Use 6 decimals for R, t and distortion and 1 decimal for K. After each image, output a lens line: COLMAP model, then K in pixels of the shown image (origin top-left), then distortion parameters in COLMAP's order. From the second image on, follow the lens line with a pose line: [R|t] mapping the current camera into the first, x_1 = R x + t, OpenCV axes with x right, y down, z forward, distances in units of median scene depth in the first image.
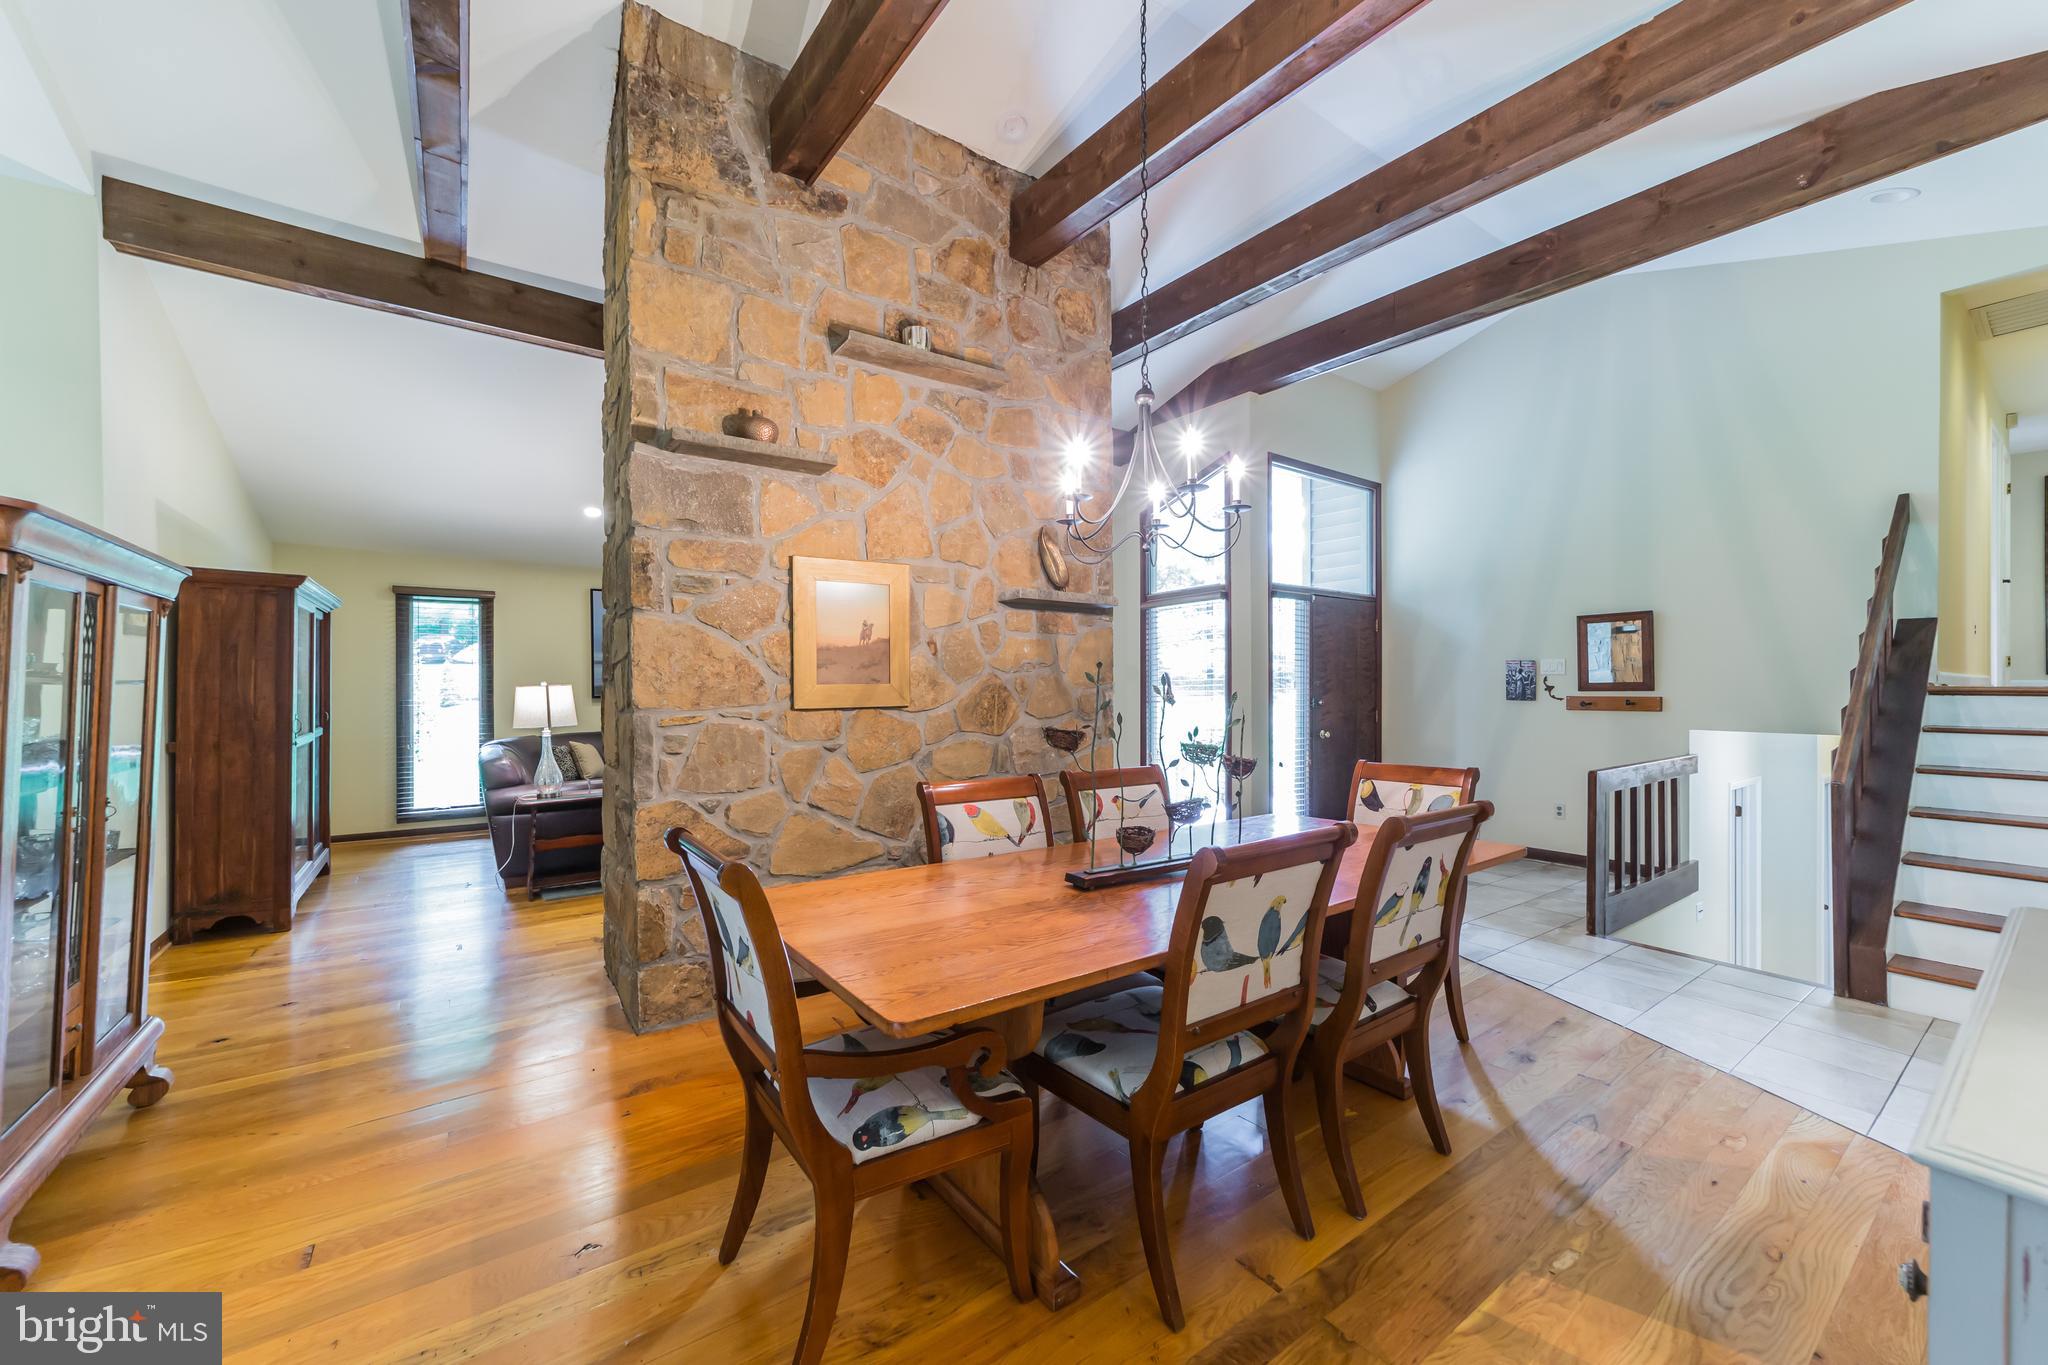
lens RADIAL K [[787.0, 0, 1019.1], [0, 787.0, 688.5], [0, 0, 1]] dist [-0.016140, -0.000042]
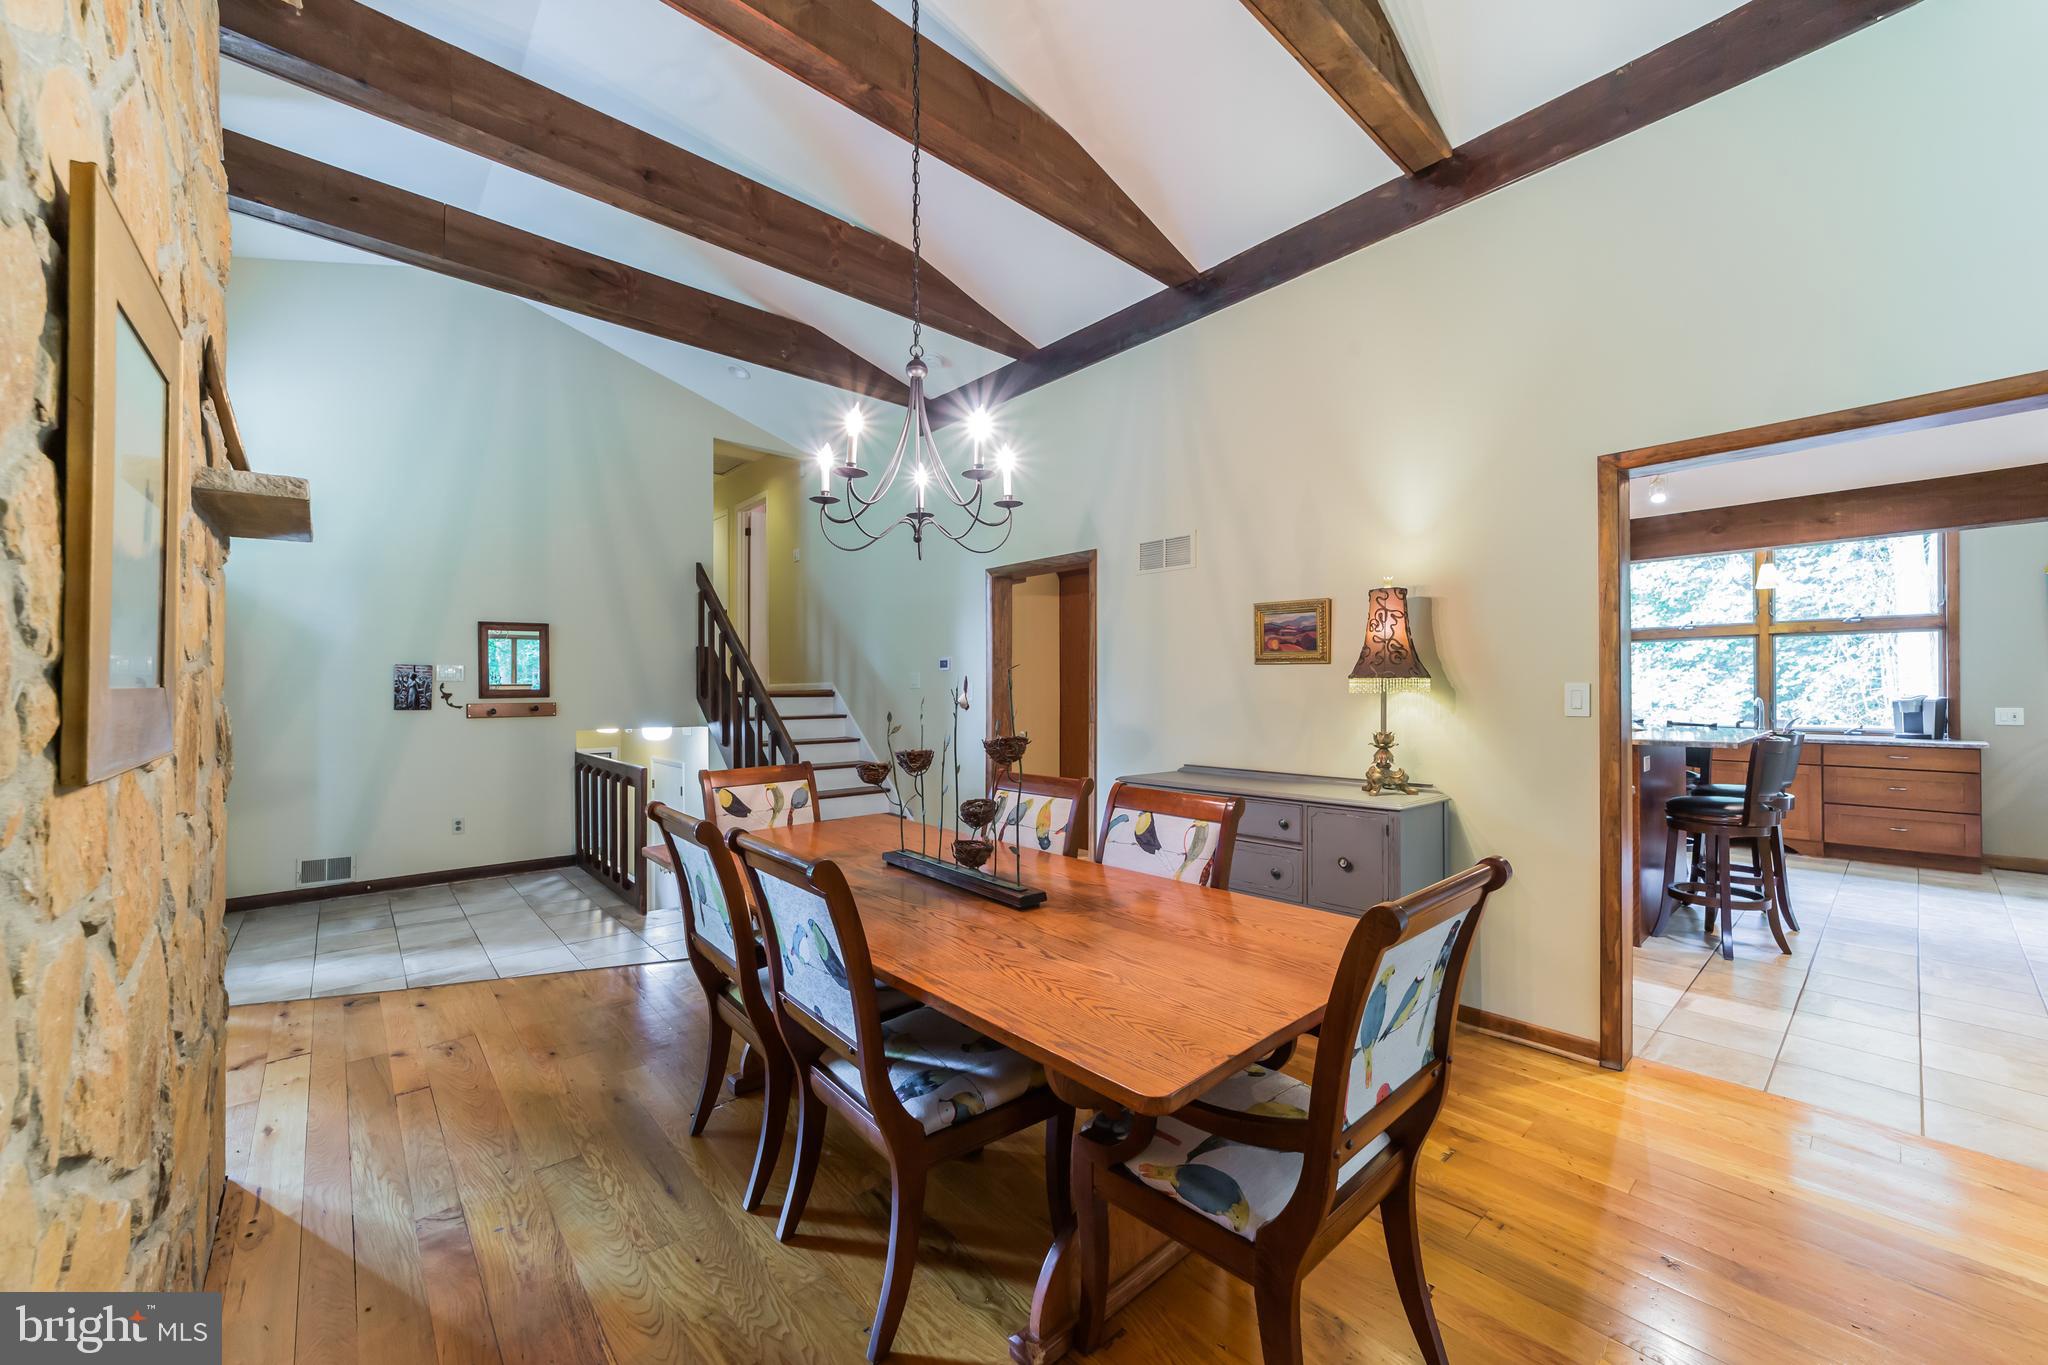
lens RADIAL K [[787.0, 0, 1019.1], [0, 787.0, 688.5], [0, 0, 1]] dist [-0.016140, -0.000042]
pose [[-0.103114, 0.003403, 0.994664, -0.469415], [0.009244, 0.999954, -0.002463, -0.000691], [-0.994627, 0.008940, -0.103140, 0.614992]]
